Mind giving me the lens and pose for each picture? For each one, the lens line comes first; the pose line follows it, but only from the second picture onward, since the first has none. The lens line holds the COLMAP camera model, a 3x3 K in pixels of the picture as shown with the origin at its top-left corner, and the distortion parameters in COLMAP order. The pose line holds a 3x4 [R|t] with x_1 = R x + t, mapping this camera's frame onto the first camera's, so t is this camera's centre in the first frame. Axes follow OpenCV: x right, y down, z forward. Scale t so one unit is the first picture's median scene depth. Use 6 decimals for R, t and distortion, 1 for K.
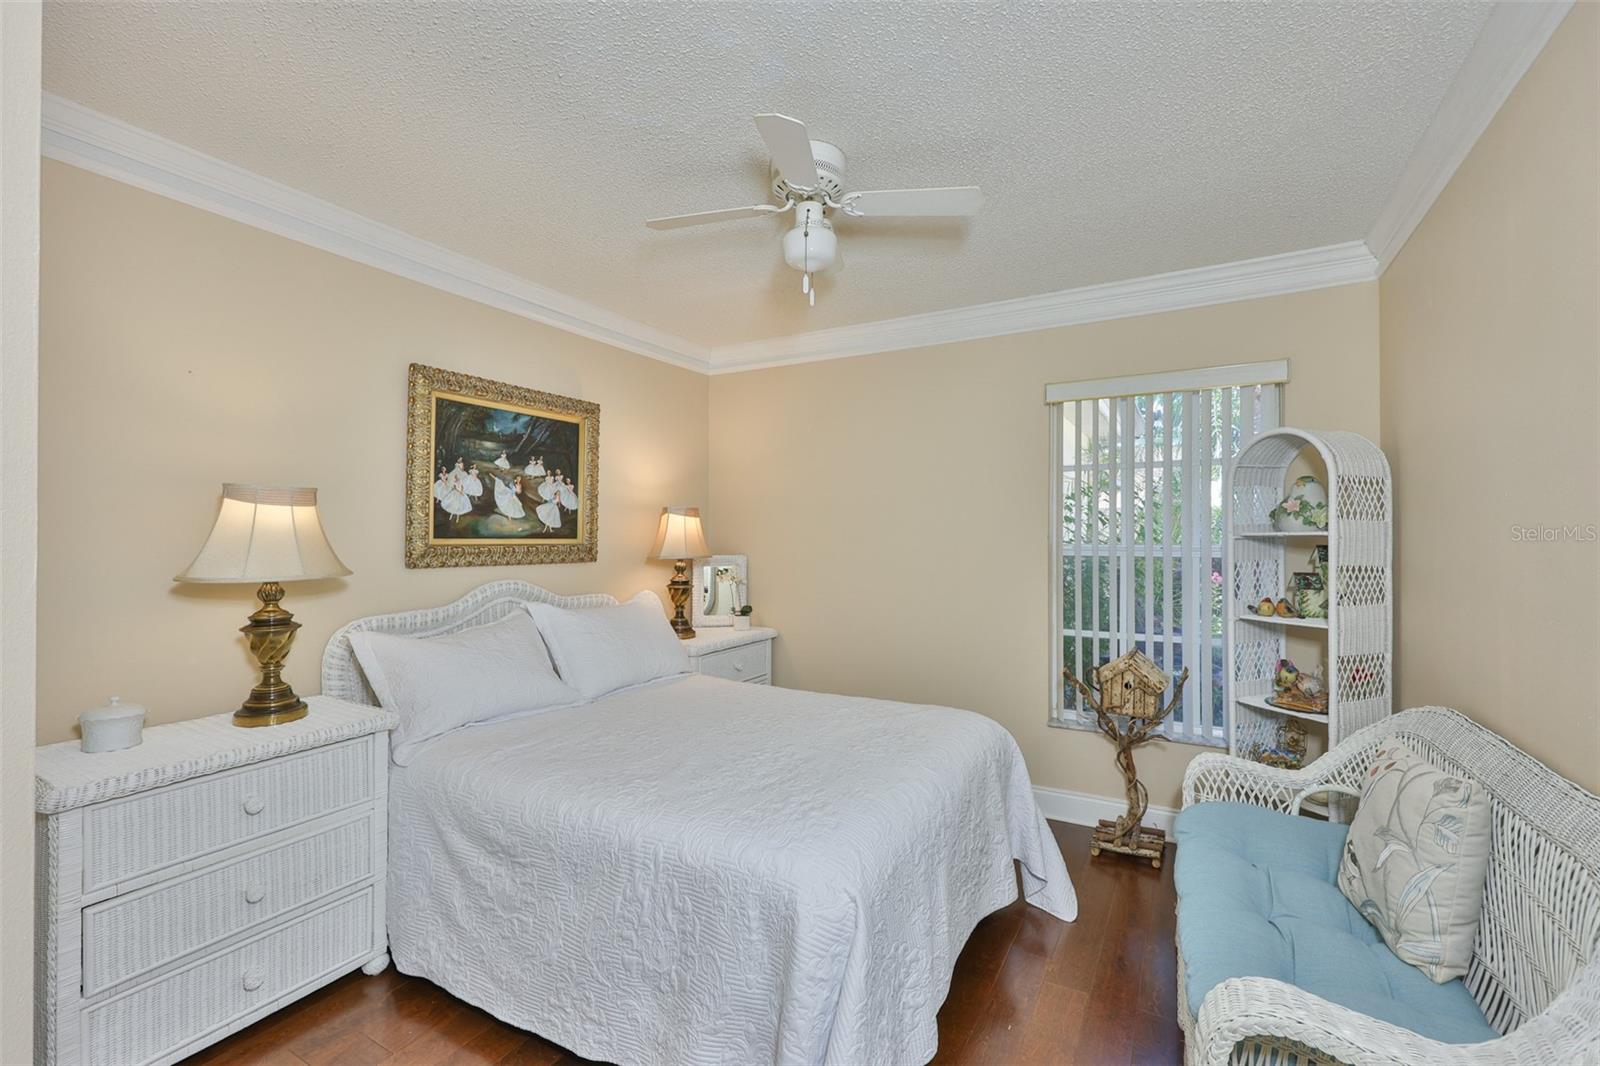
lens RADIAL K [[672.6, 0, 811.1], [0, 672.6, 539.0], [0, 0, 1]] dist [0.013765, 0.000041]
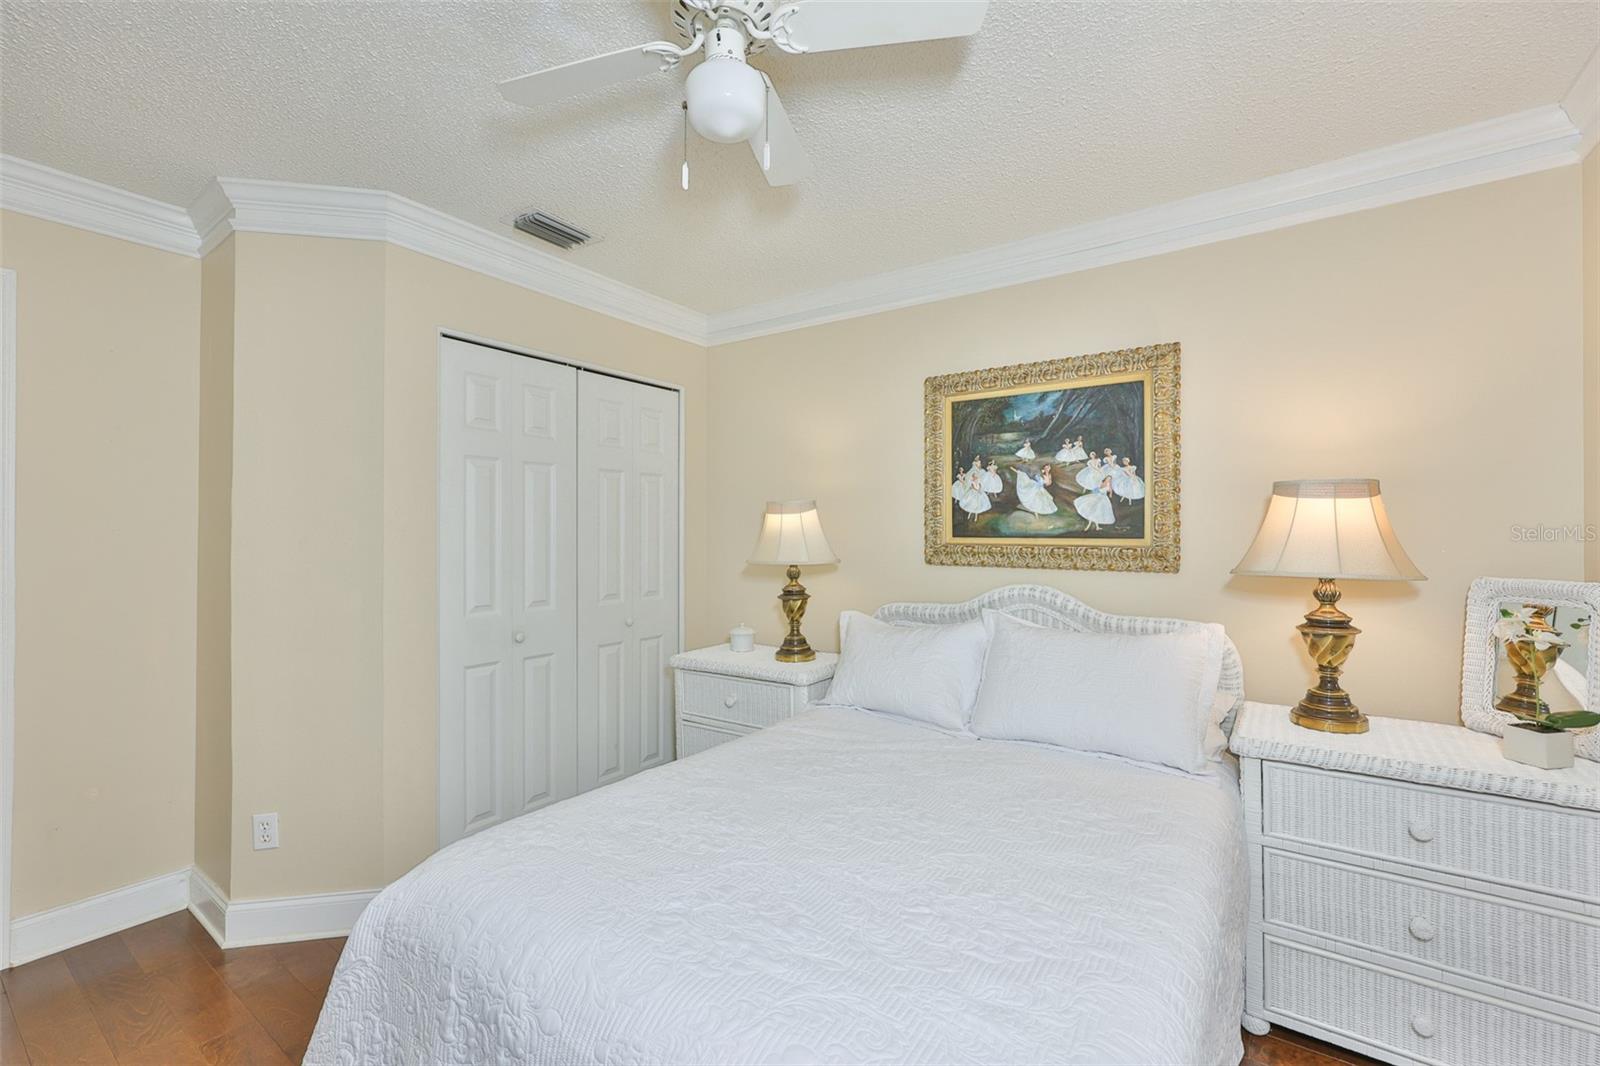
lens RADIAL K [[672.6, 0, 805.4], [0, 672.6, 535.1], [0, 0, 1]] dist [0.013765, 0.000041]
pose [[-0.082142, 0.004612, -0.996610, 0.446554], [-0.003218, 0.999983, 0.004893, -0.007475], [0.996615, 0.003609, -0.082126, 0.764547]]
